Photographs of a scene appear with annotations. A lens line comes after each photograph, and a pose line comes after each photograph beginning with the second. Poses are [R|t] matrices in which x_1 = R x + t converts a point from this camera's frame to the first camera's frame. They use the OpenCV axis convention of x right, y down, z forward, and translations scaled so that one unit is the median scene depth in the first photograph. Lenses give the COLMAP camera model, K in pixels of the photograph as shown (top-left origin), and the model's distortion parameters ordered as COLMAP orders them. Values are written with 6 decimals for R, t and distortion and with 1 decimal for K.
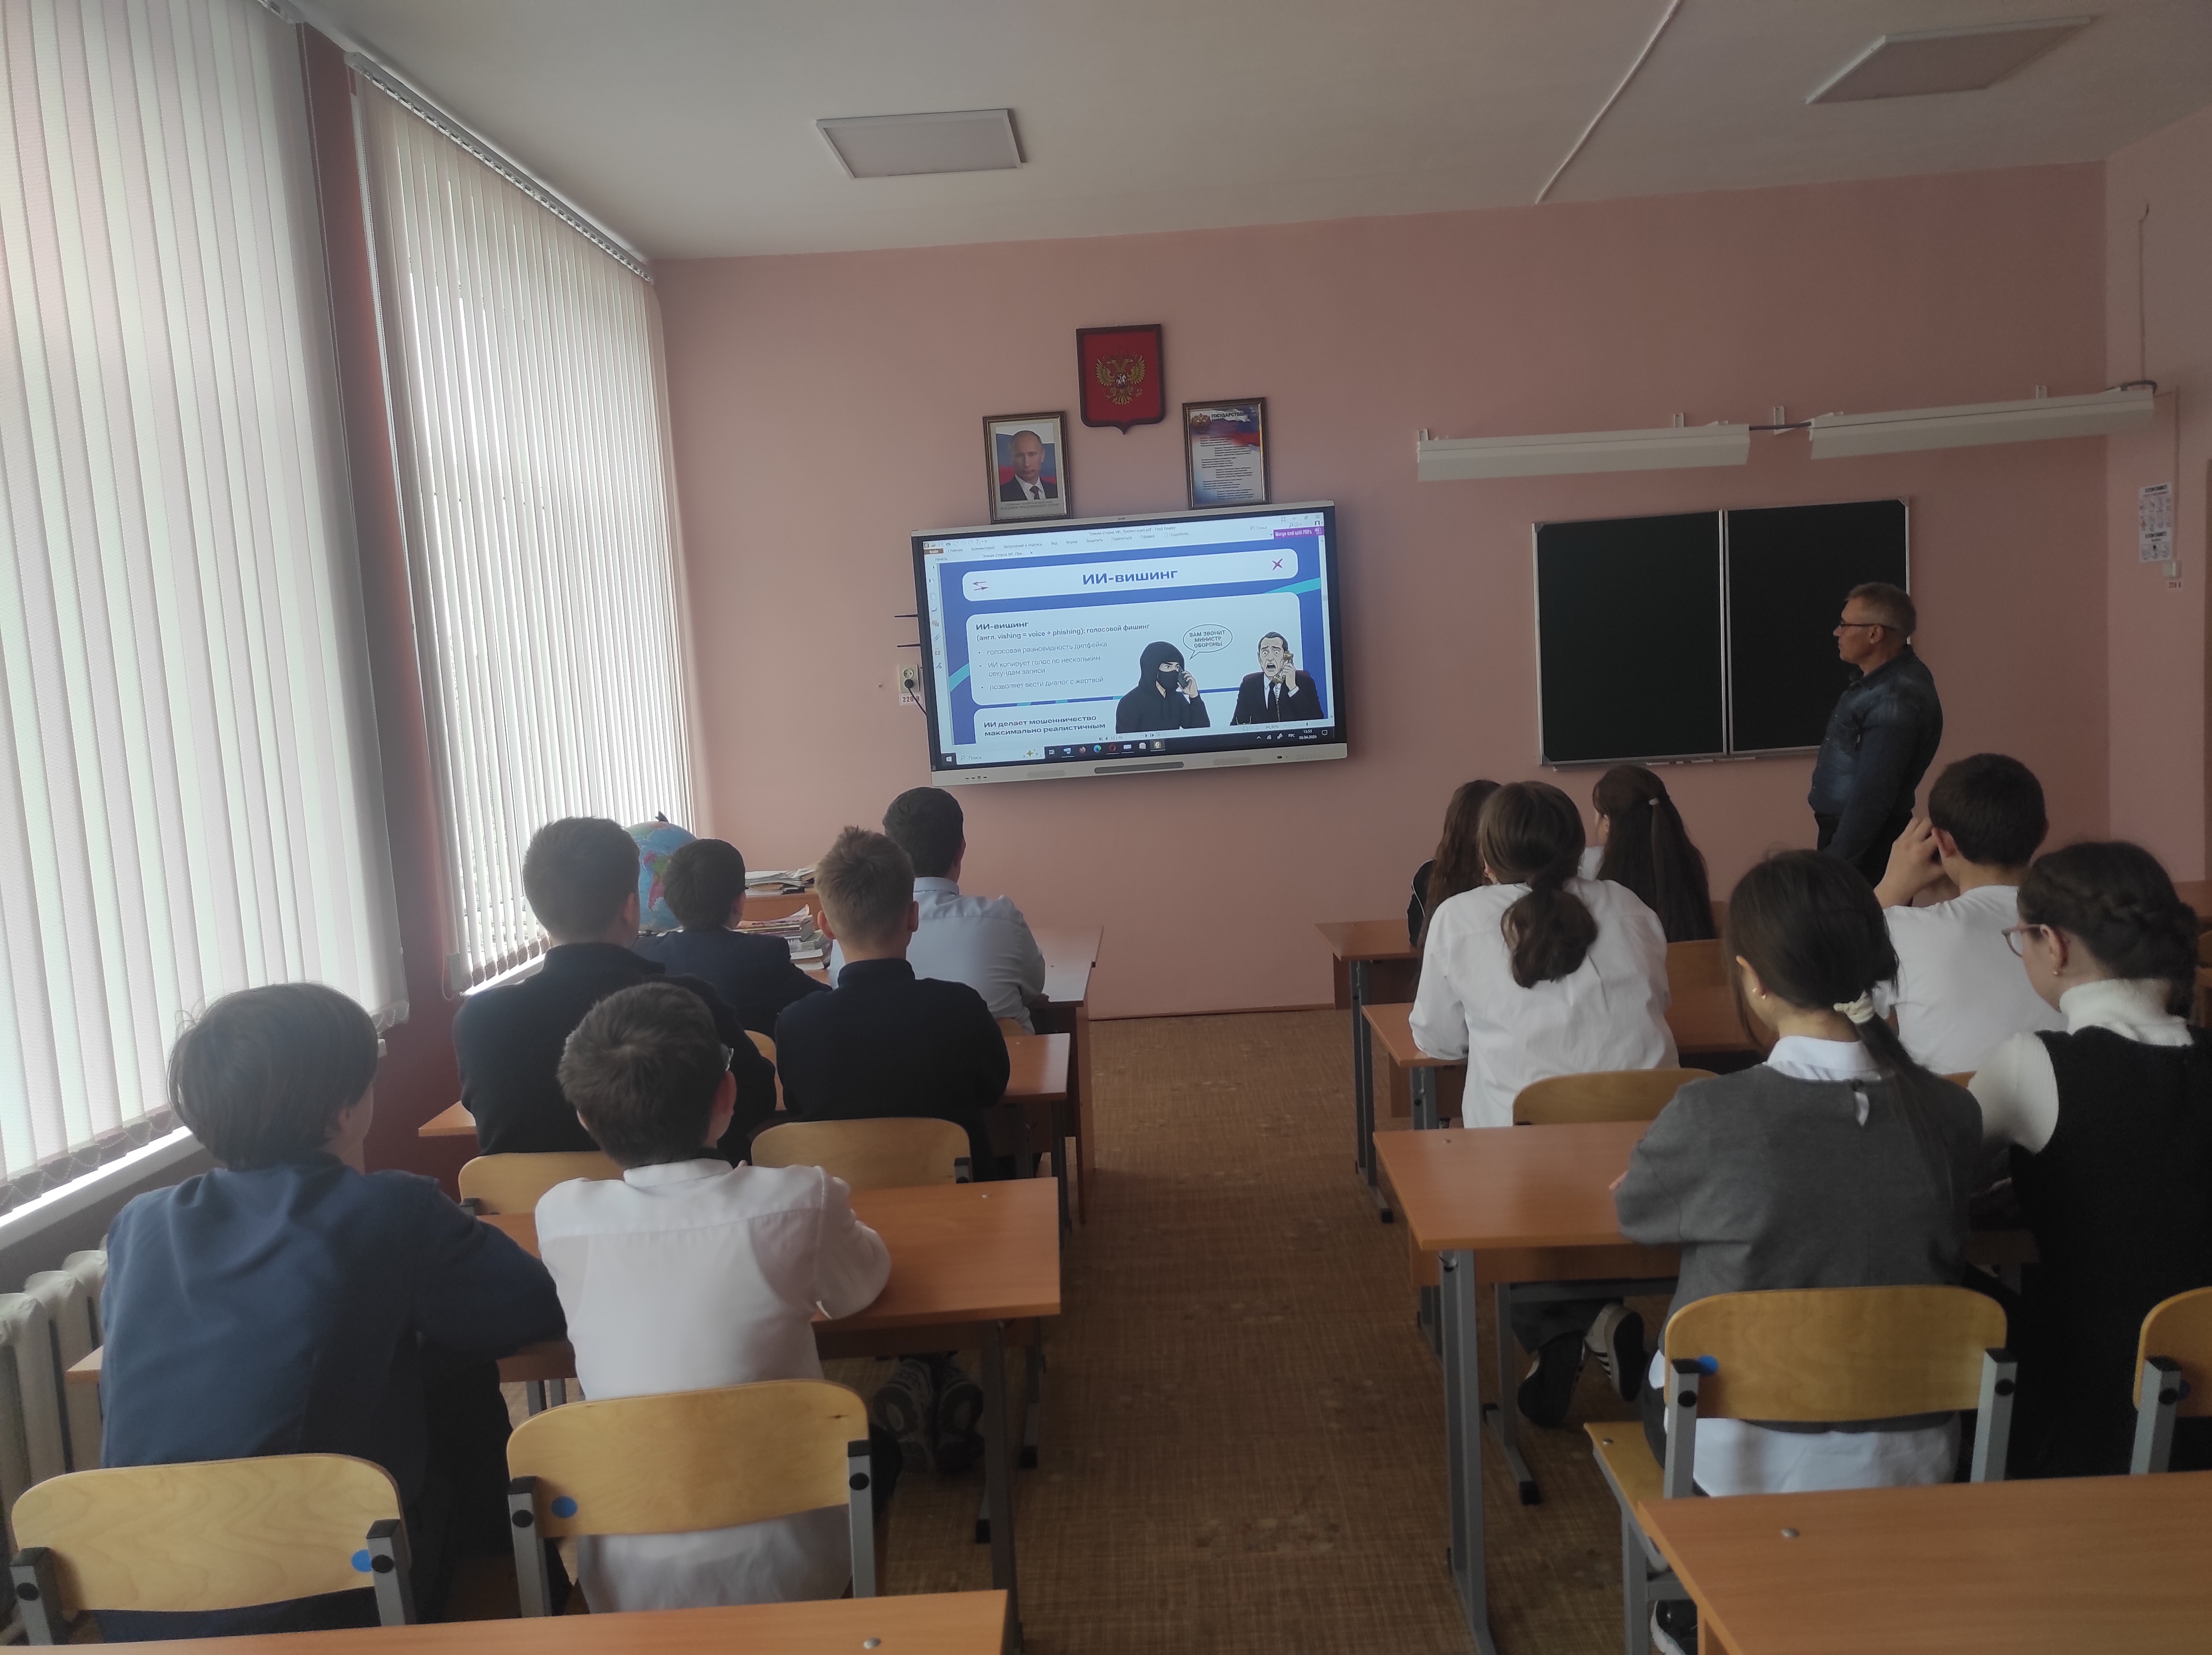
lens RADIAL K [[1633.6, 0, 1106.8], [0, 1633.6, 827.1], [0, 0, 1]] dist [0.046099, -0.047664]
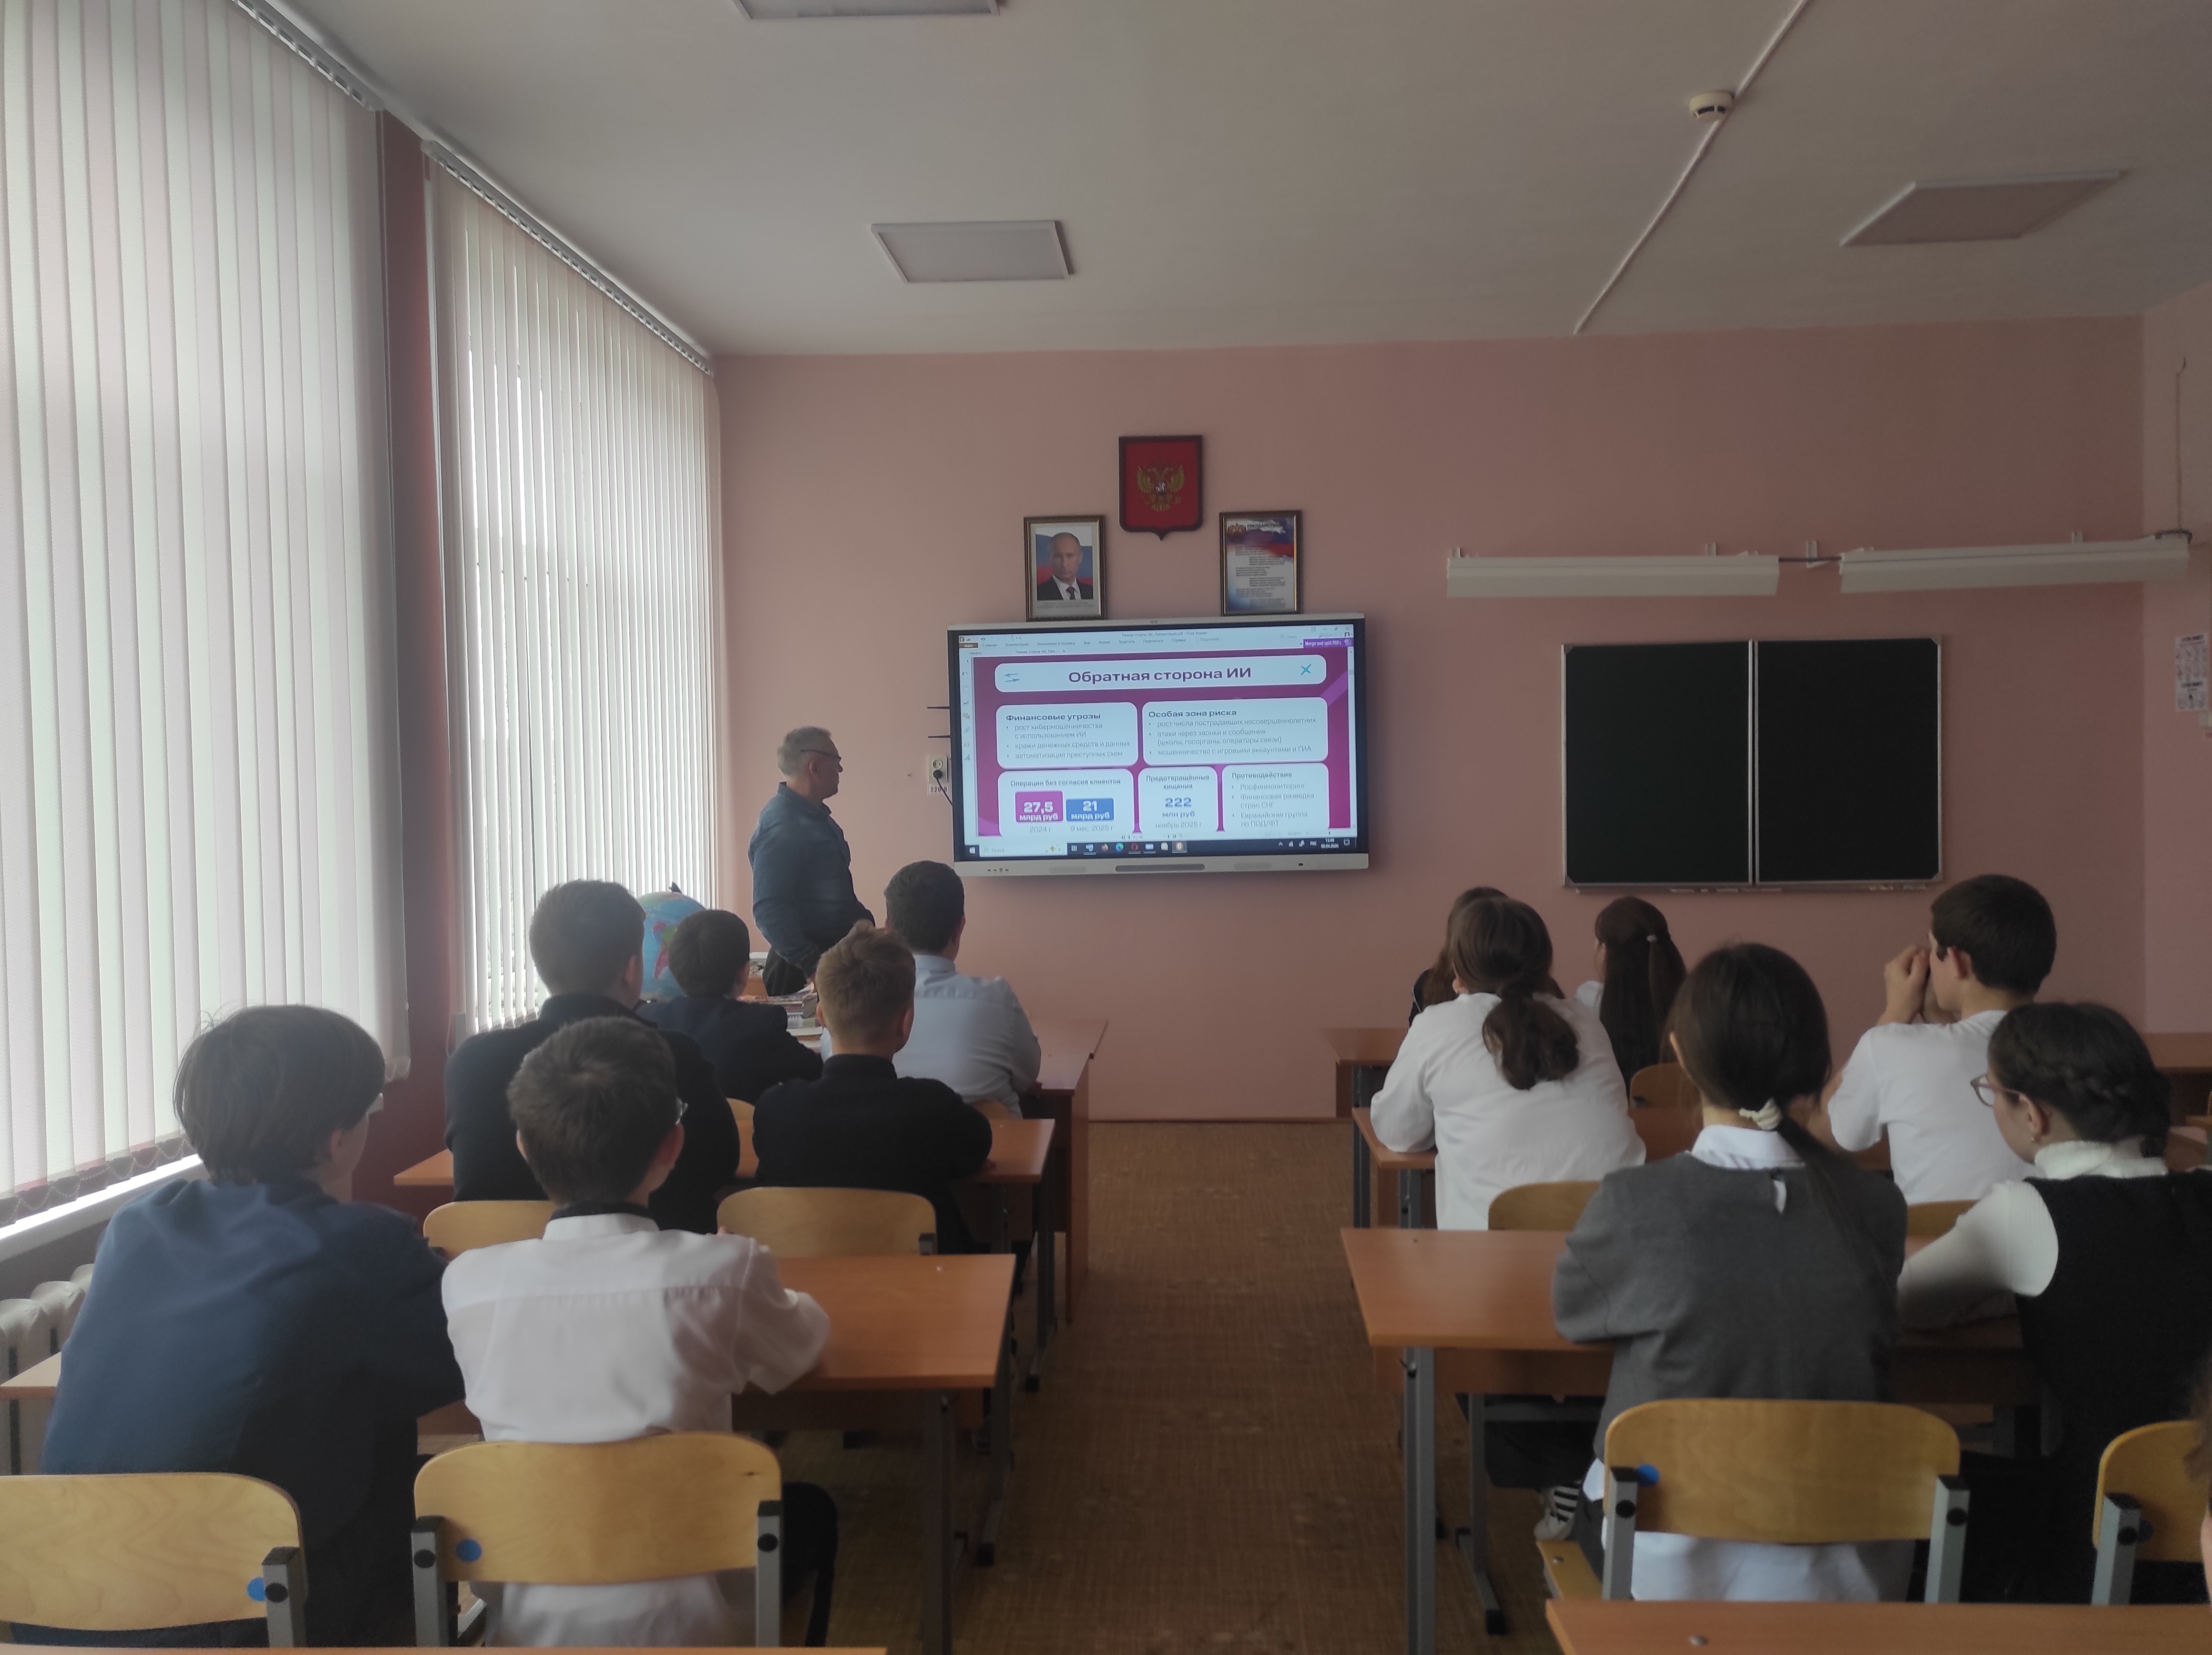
lens RADIAL K [[1634.1, 0, 1104.6], [0, 1634.1, 815.8], [0, 0, 1]] dist [0.057525, -0.068556]
pose [[0.998383, 0.048080, -0.030333, 0.017098], [-0.050196, 0.996042, -0.073356, 0.008303], [0.026686, 0.074760, 0.996844, -0.002220]]
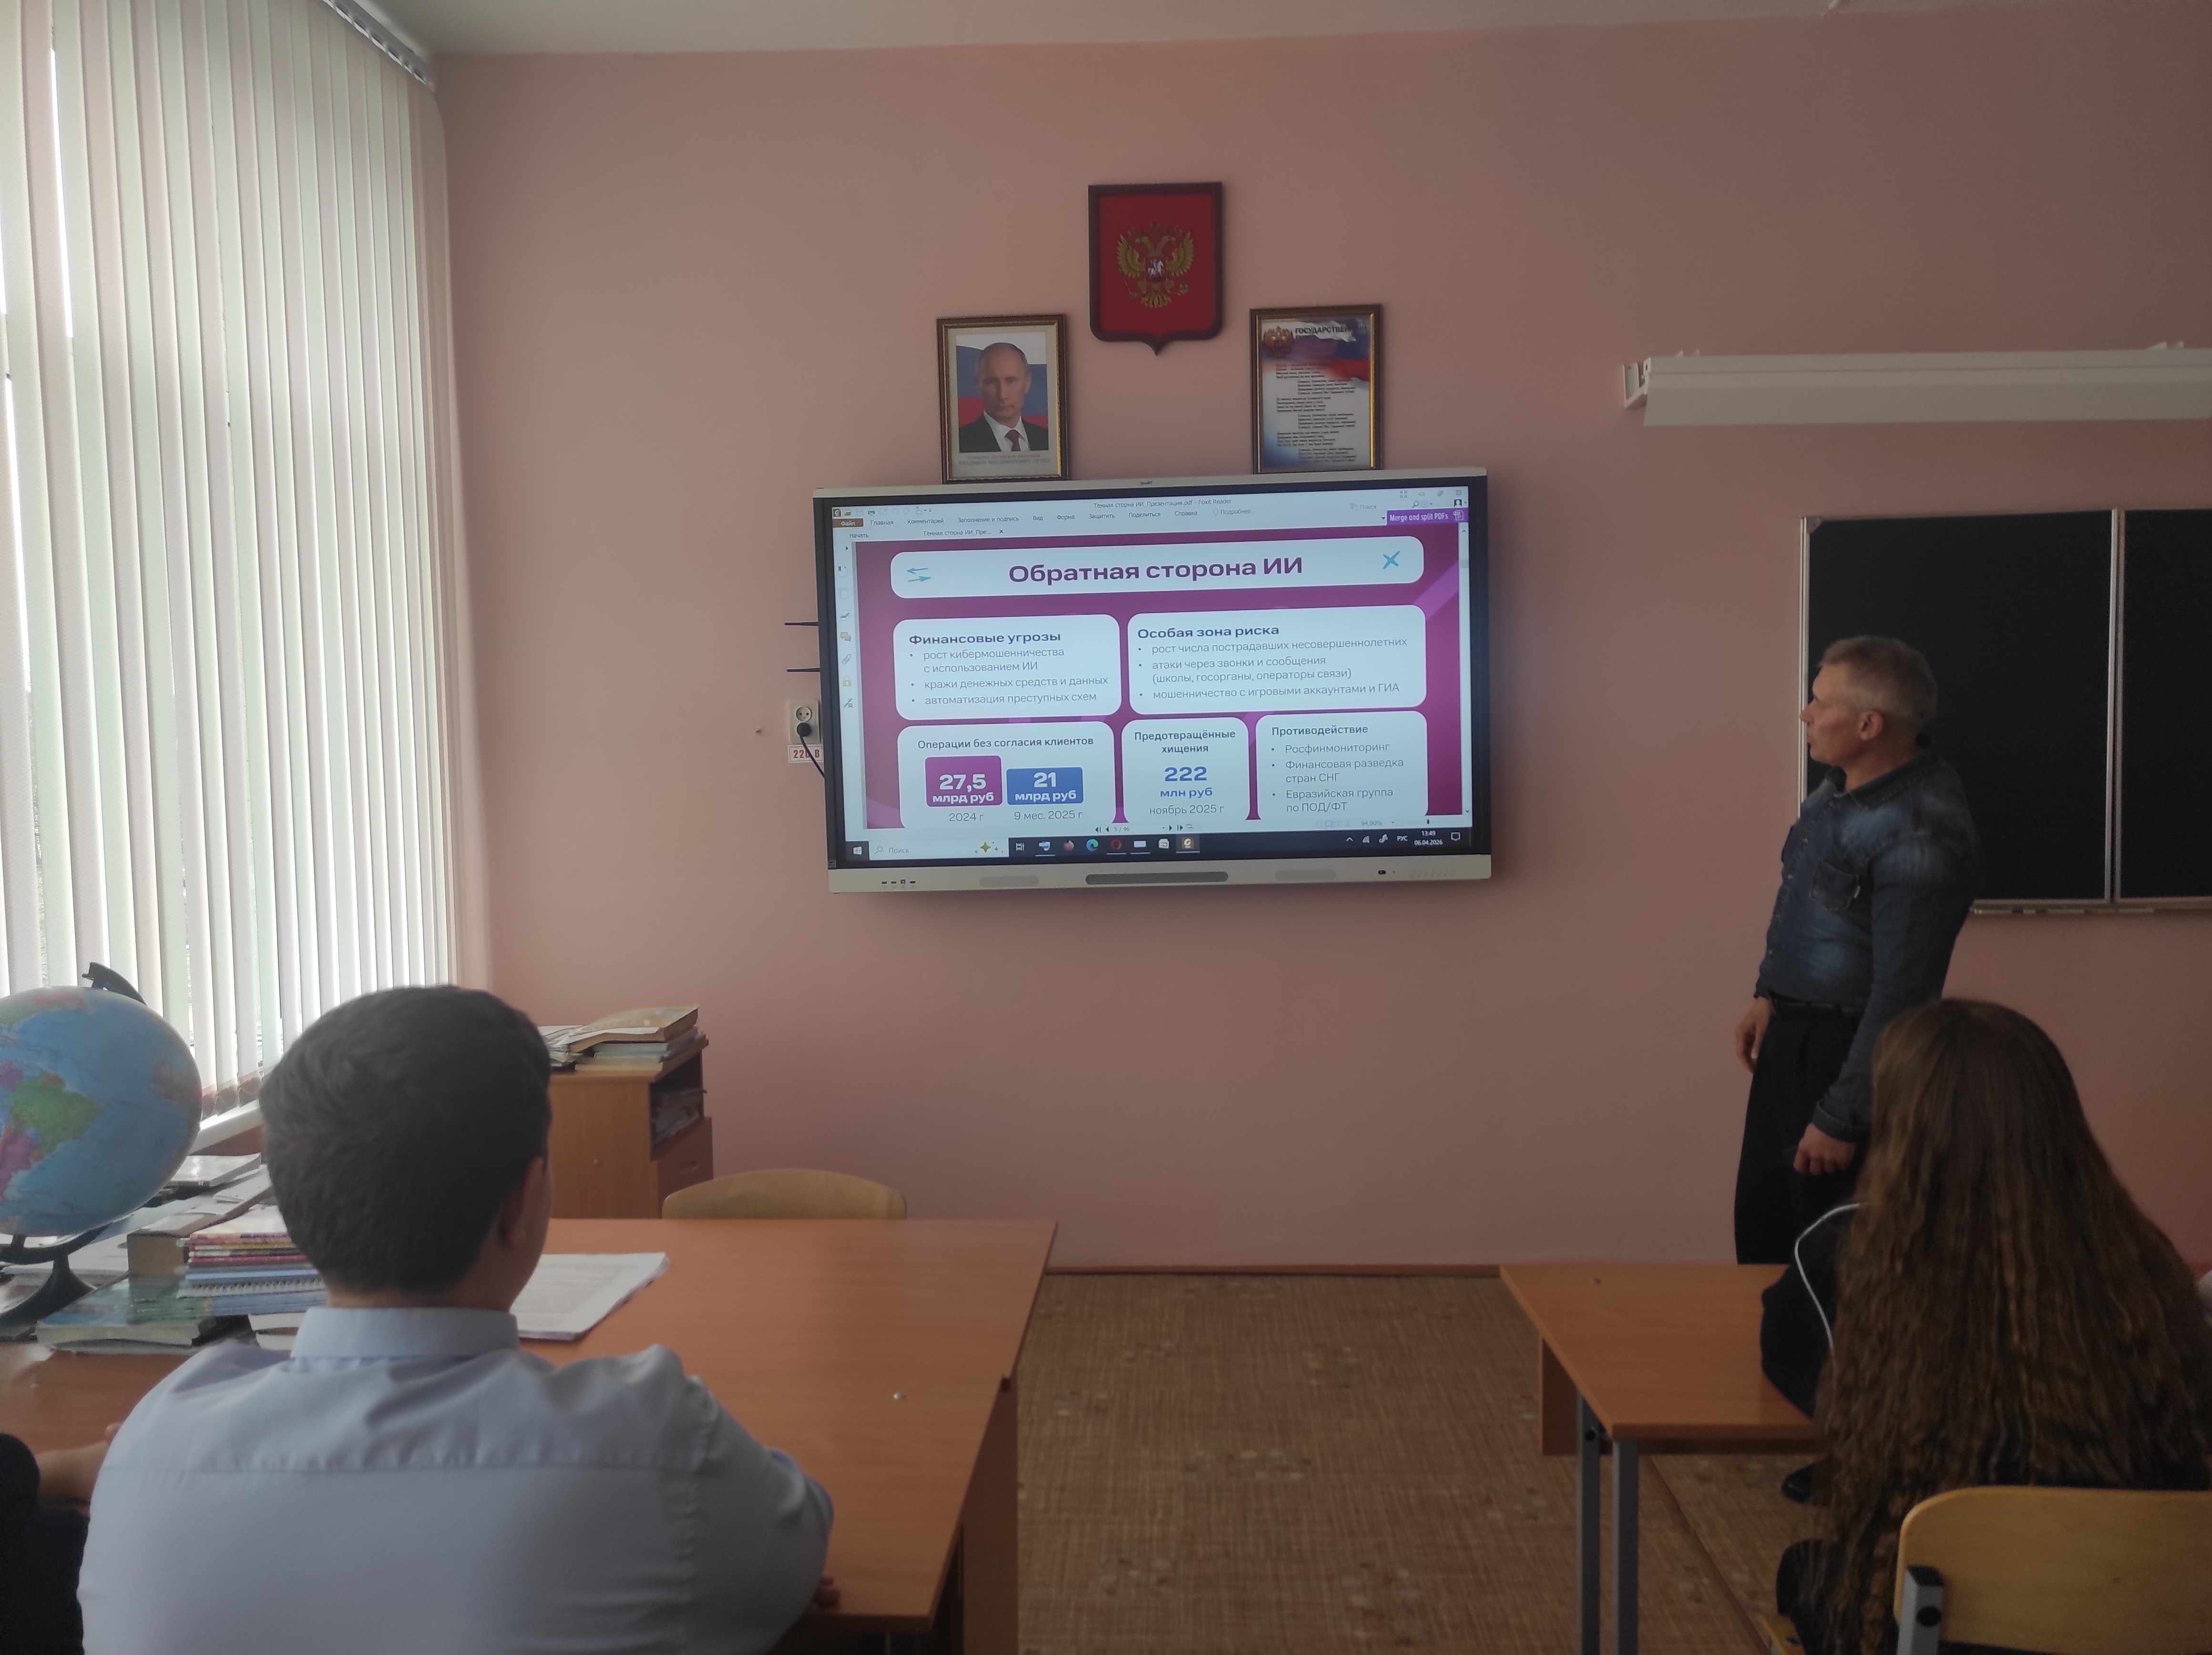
lens RADIAL K [[1634.1, 0, 1104.6], [0, 1634.1, 815.8], [0, 0, 1]] dist [0.057525, -0.068556]
pose [[0.998696, 0.045265, -0.023595, 0.015778], [-0.046389, 0.997697, -0.049479, -0.033223], [0.021301, 0.050509, 0.998496, 0.434405]]
